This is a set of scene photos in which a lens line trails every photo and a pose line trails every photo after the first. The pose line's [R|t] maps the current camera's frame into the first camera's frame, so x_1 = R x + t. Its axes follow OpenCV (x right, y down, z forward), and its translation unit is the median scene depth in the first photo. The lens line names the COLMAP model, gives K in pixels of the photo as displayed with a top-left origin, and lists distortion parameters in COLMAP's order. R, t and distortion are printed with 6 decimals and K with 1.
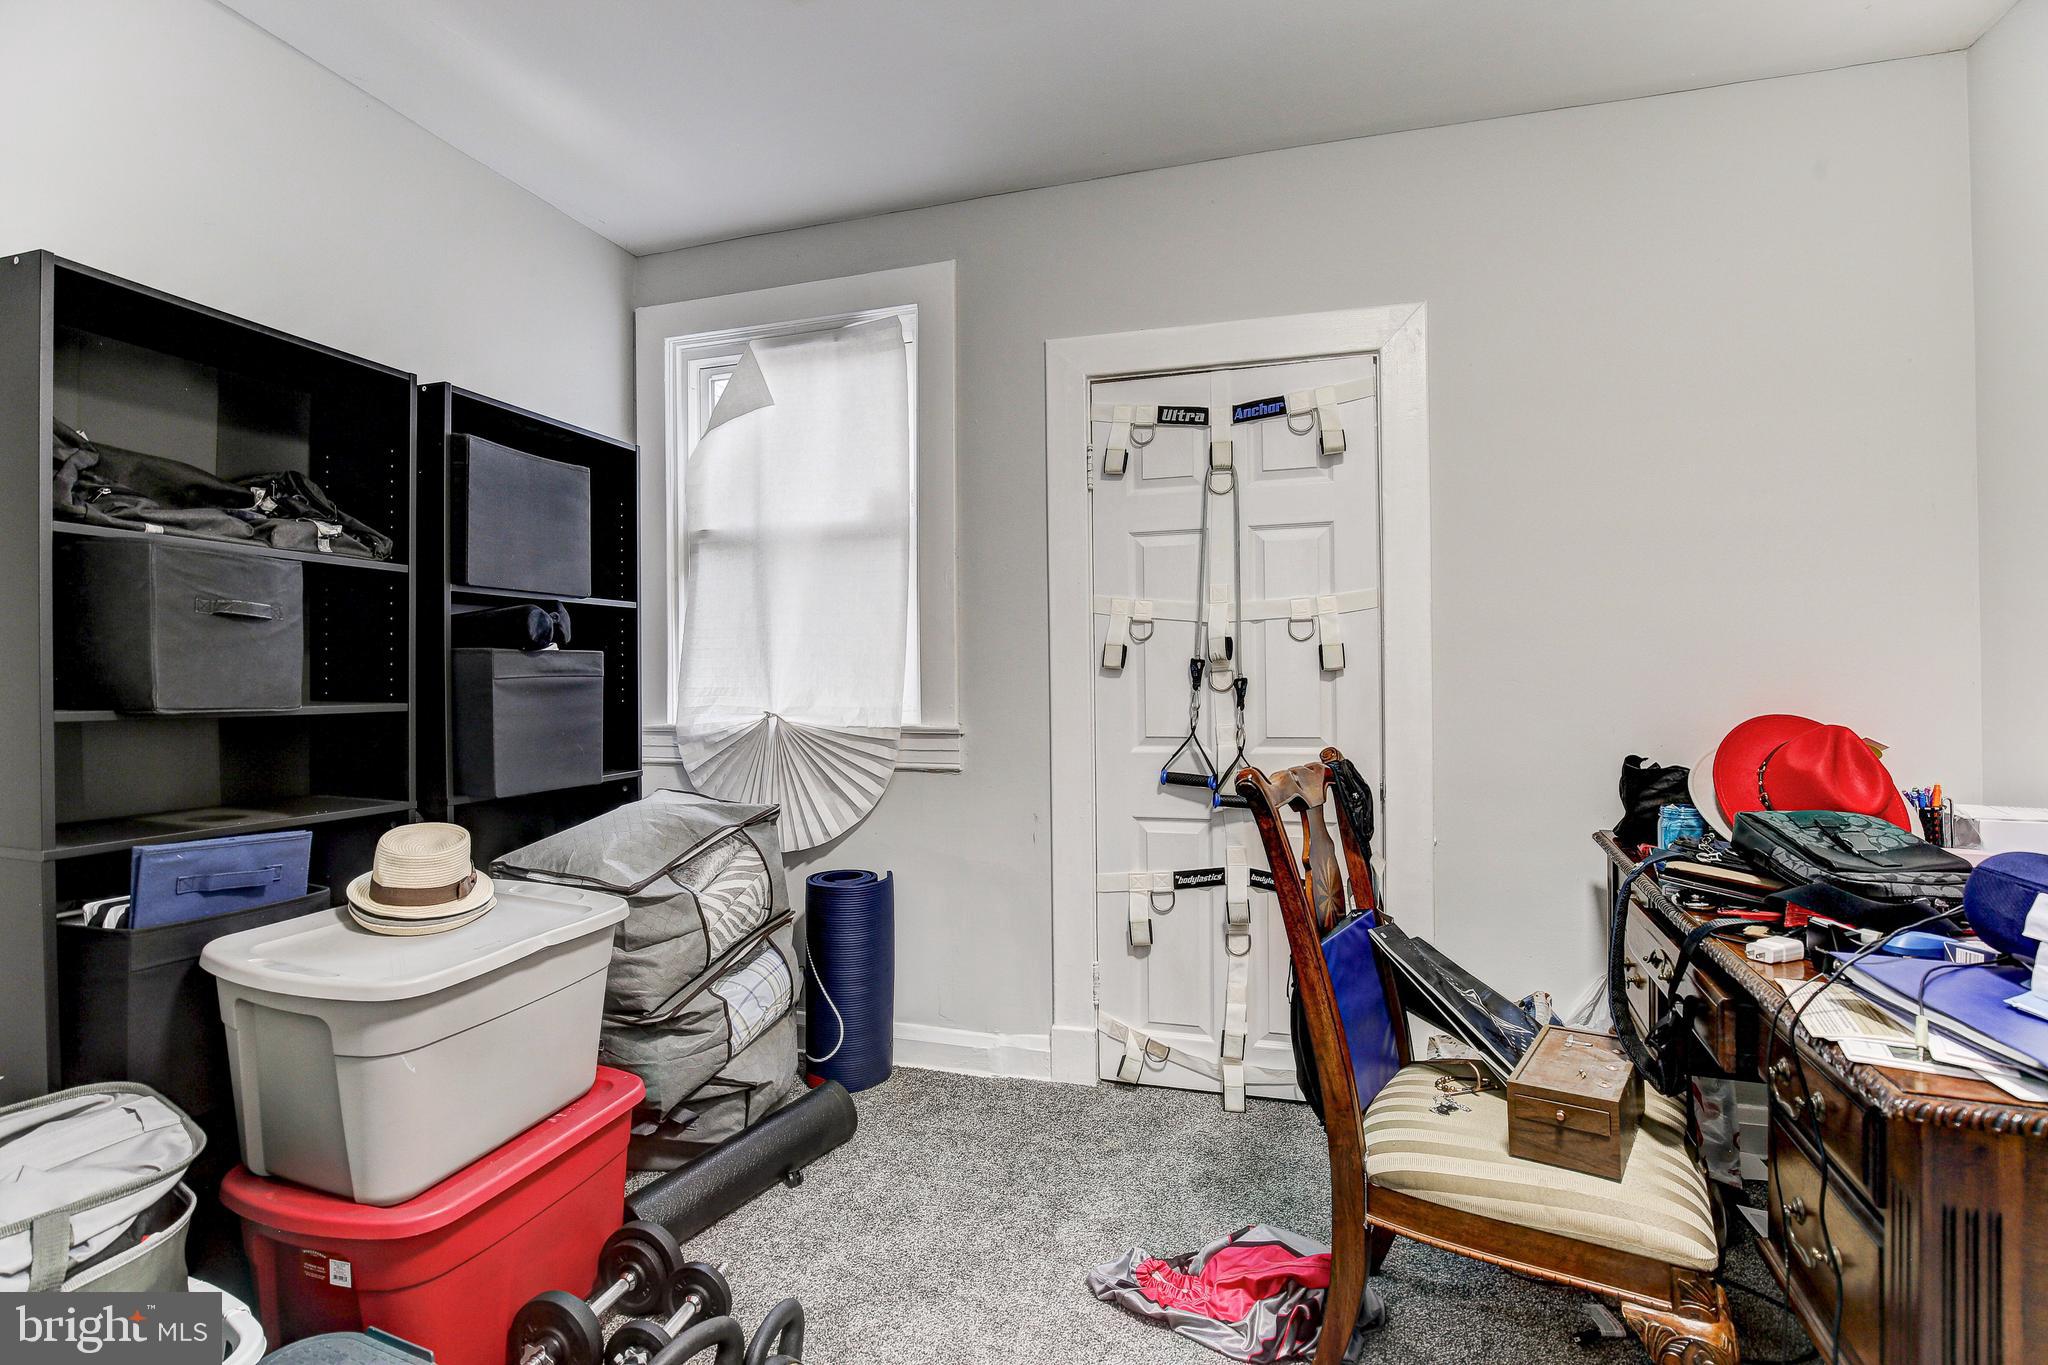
lens RADIAL K [[940.4, 0, 1024.4], [0, 940.4, 677.3], [0, 0, 1]] dist [-0.036649, 0.006972]
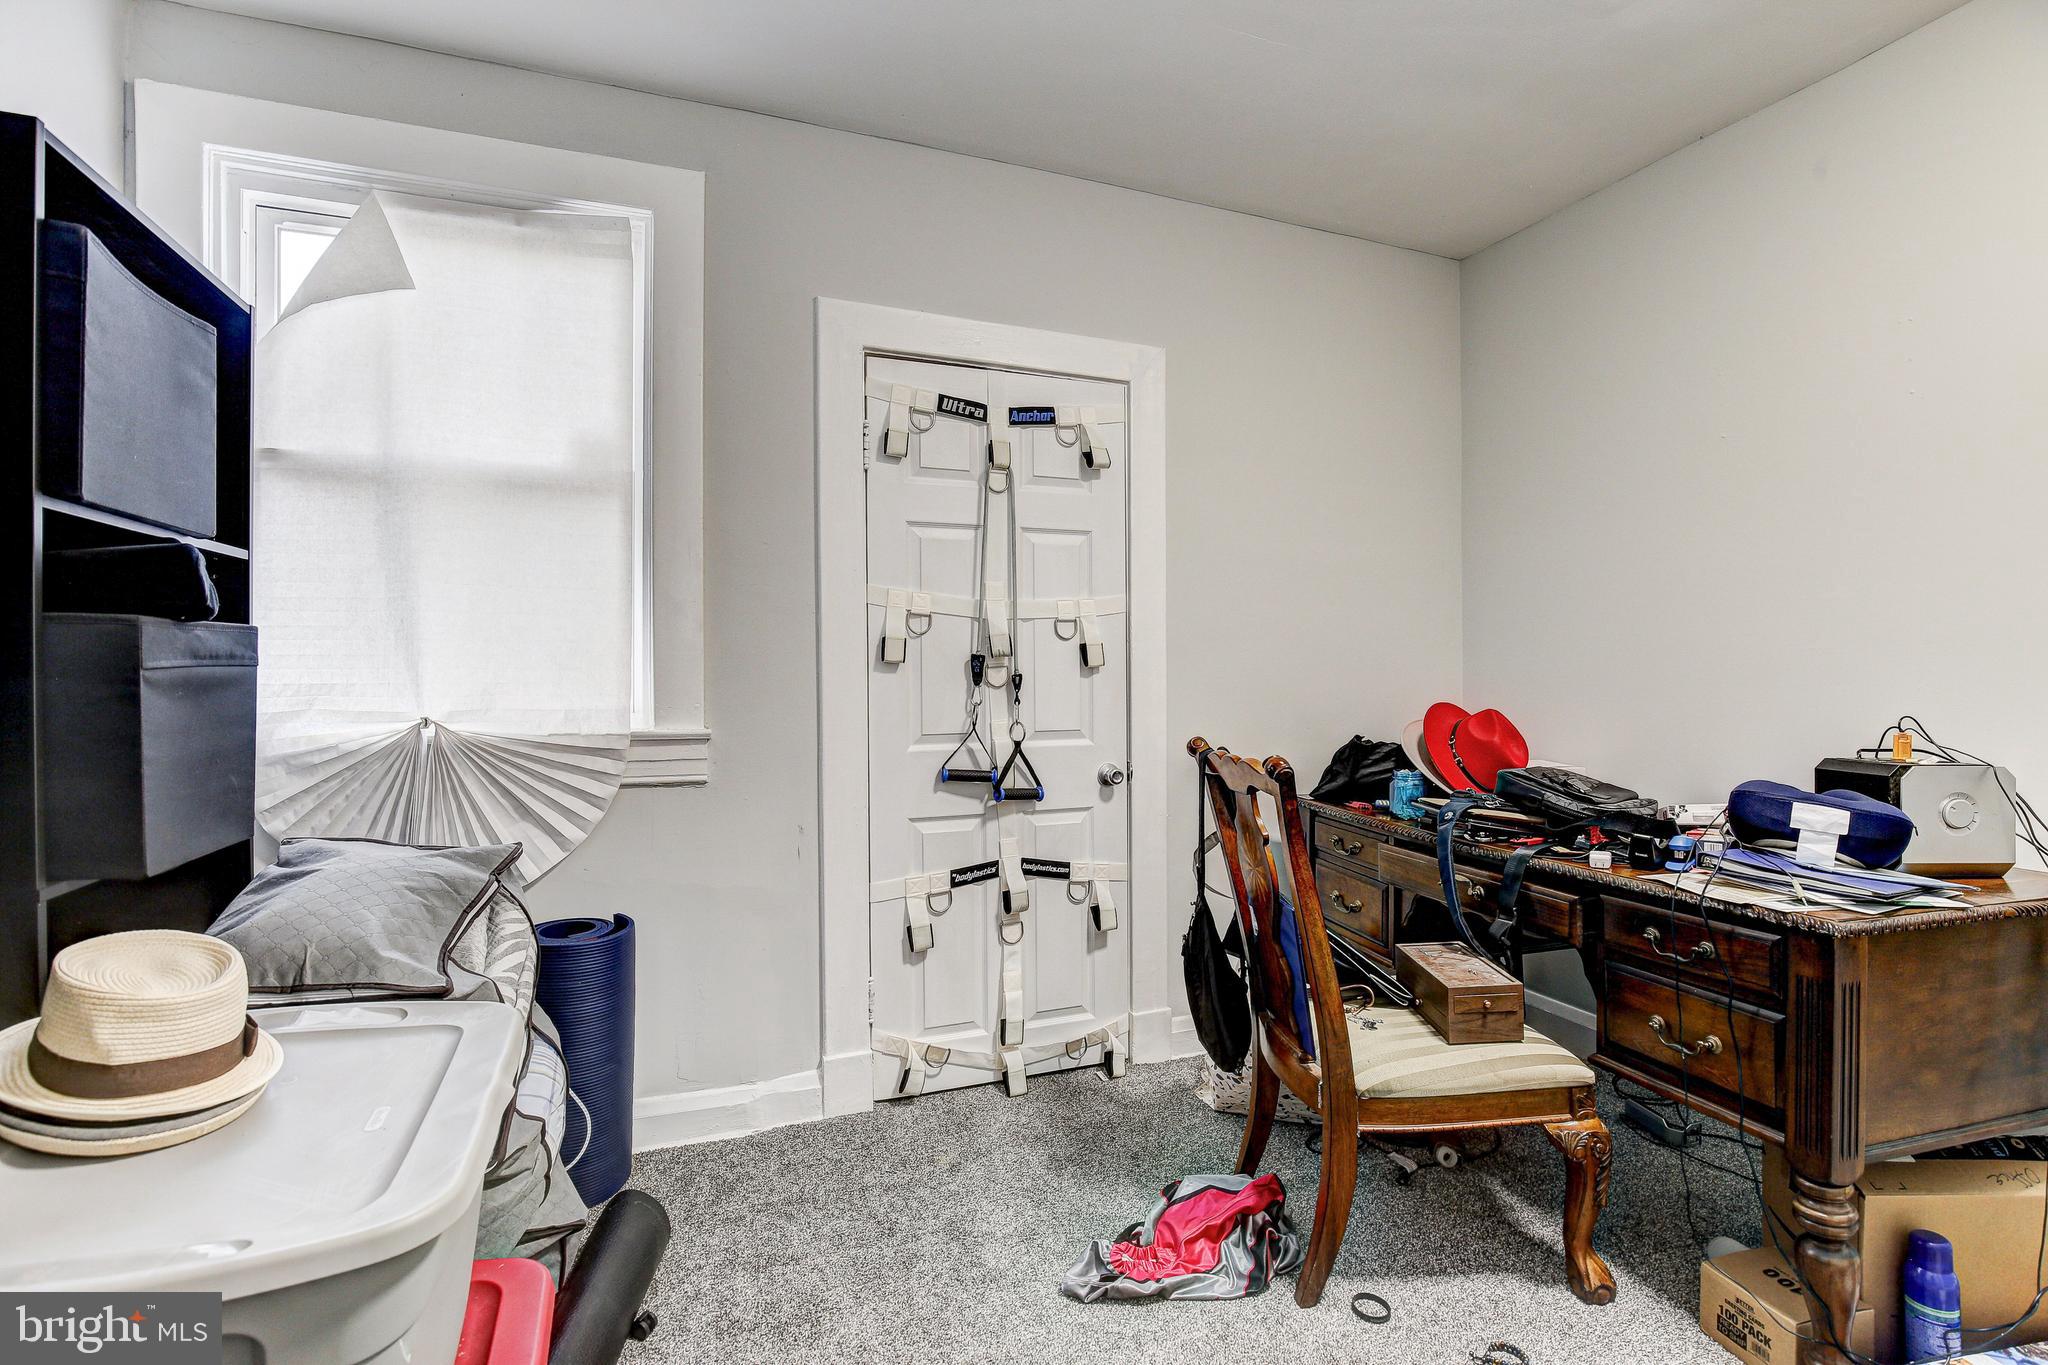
lens RADIAL K [[940.4, 0, 1021.3], [0, 940.4, 679.6], [0, 0, 1]] dist [-0.036649, 0.006972]
pose [[0.787356, 0.001606, 0.616497, -0.393929], [-0.006572, 0.999962, 0.005789, 0.000622], [-0.616464, -0.008610, 0.787336, 0.182104]]
